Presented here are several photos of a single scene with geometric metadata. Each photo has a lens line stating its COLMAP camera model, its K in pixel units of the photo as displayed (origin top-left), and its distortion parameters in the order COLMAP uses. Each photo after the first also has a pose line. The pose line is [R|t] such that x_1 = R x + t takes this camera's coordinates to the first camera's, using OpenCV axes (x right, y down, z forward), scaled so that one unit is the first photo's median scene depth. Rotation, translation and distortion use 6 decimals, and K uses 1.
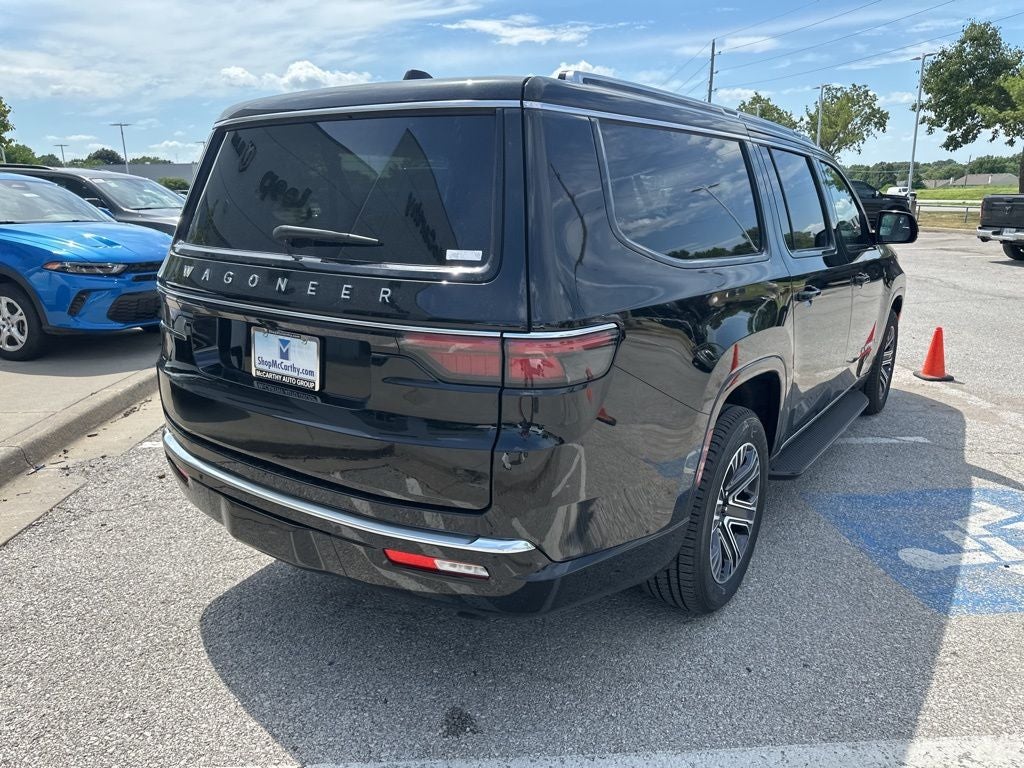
lens RADIAL K [[724.5, 0, 506.5], [0, 724.5, 374.3], [0, 0, 1]] dist [0.027154, -0.035678]
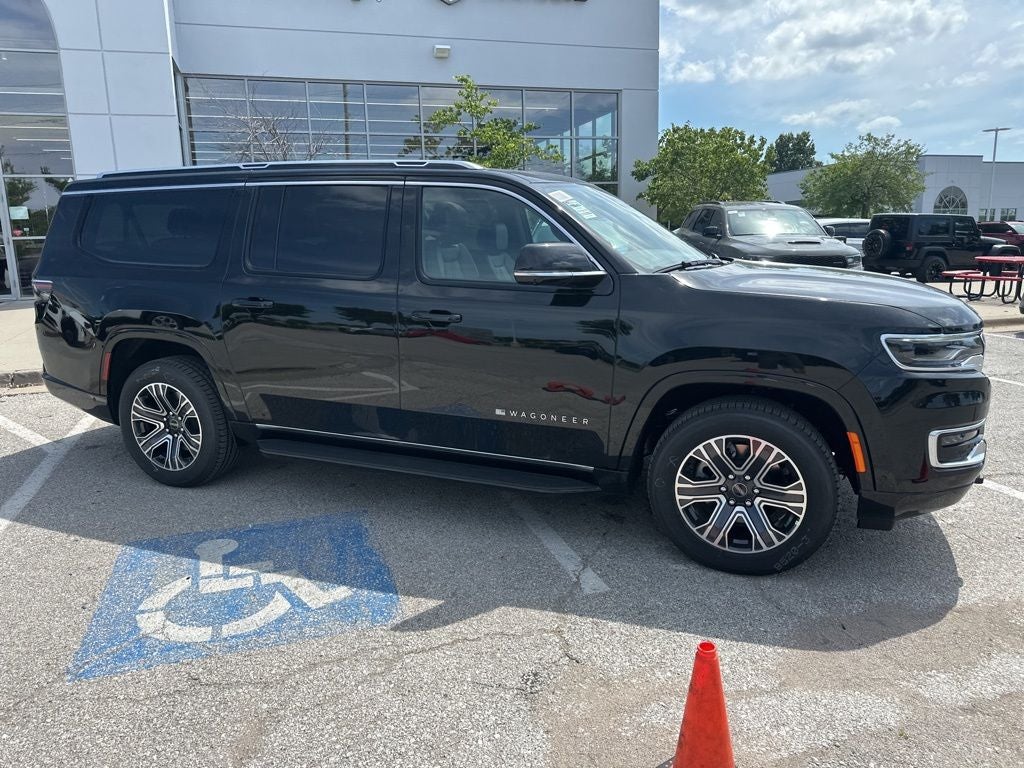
lens RADIAL K [[724.5, 0, 507.2], [0, 724.5, 375.0], [0, 0, 1]] dist [0.027154, -0.035678]
pose [[0.244124, 0.184494, -0.952032, 0.195467], [-0.215166, 0.967570, 0.132332, -0.028096], [0.945572, 0.172540, 0.275904, 0.123956]]
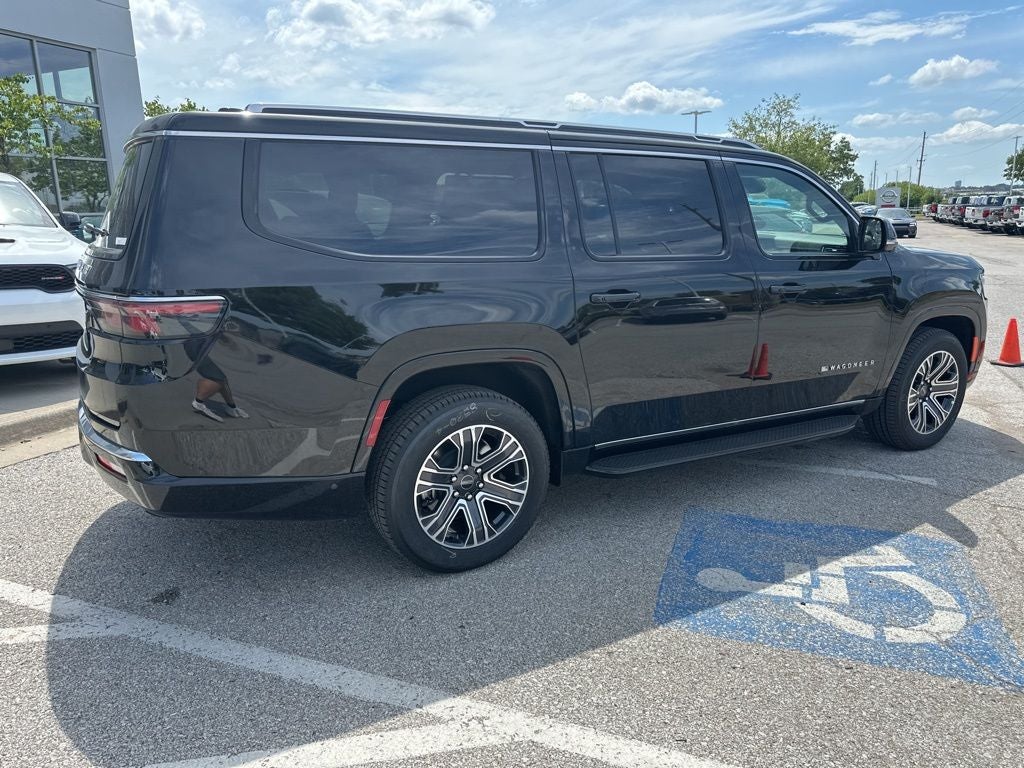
lens RADIAL K [[724.5, 0, 505.4], [0, 724.5, 366.8], [0, 0, 1]] dist [0.027154, -0.035678]
pose [[0.908693, 0.077921, -0.410127, 0.078993], [-0.090114, 0.995877, -0.010451, 0.001773], [0.407622, 0.046455, 0.911968, 0.001944]]
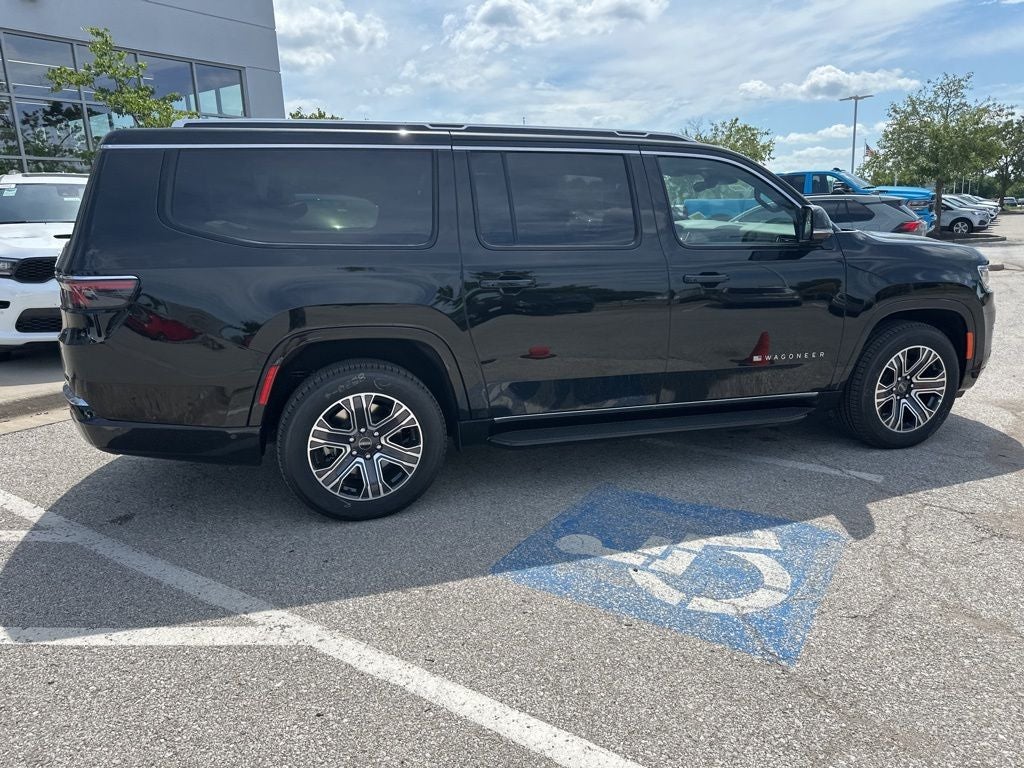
lens RADIAL K [[724.5, 0, 508.2], [0, 724.5, 370.8], [0, 0, 1]] dist [0.027154, -0.035678]
pose [[0.798549, 0.110618, -0.591678, 0.123202], [-0.121598, 0.992348, 0.021413, 0.000361], [0.589520, 0.054848, 0.805890, 0.013096]]
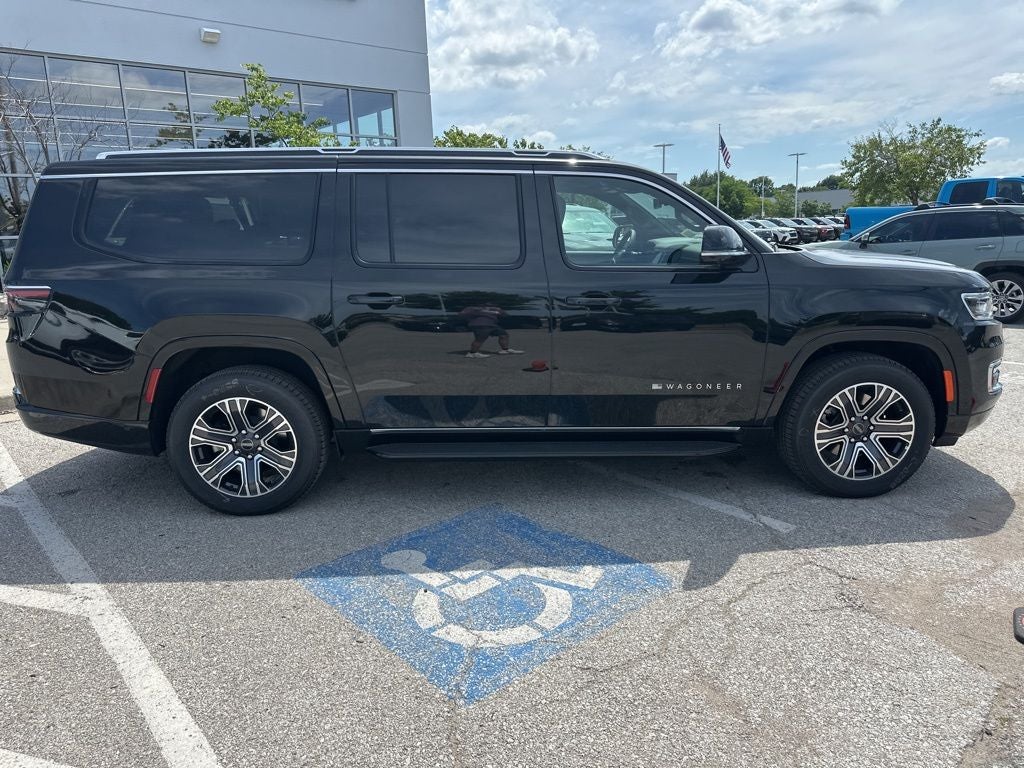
lens RADIAL K [[724.5, 0, 509.0], [0, 724.5, 375.3], [0, 0, 1]] dist [0.027154, -0.035678]
pose [[0.611679, 0.142959, -0.778082, 0.164868], [-0.165545, 0.984892, 0.050816, -0.009326], [0.773591, 0.097725, 0.626104, 0.052136]]
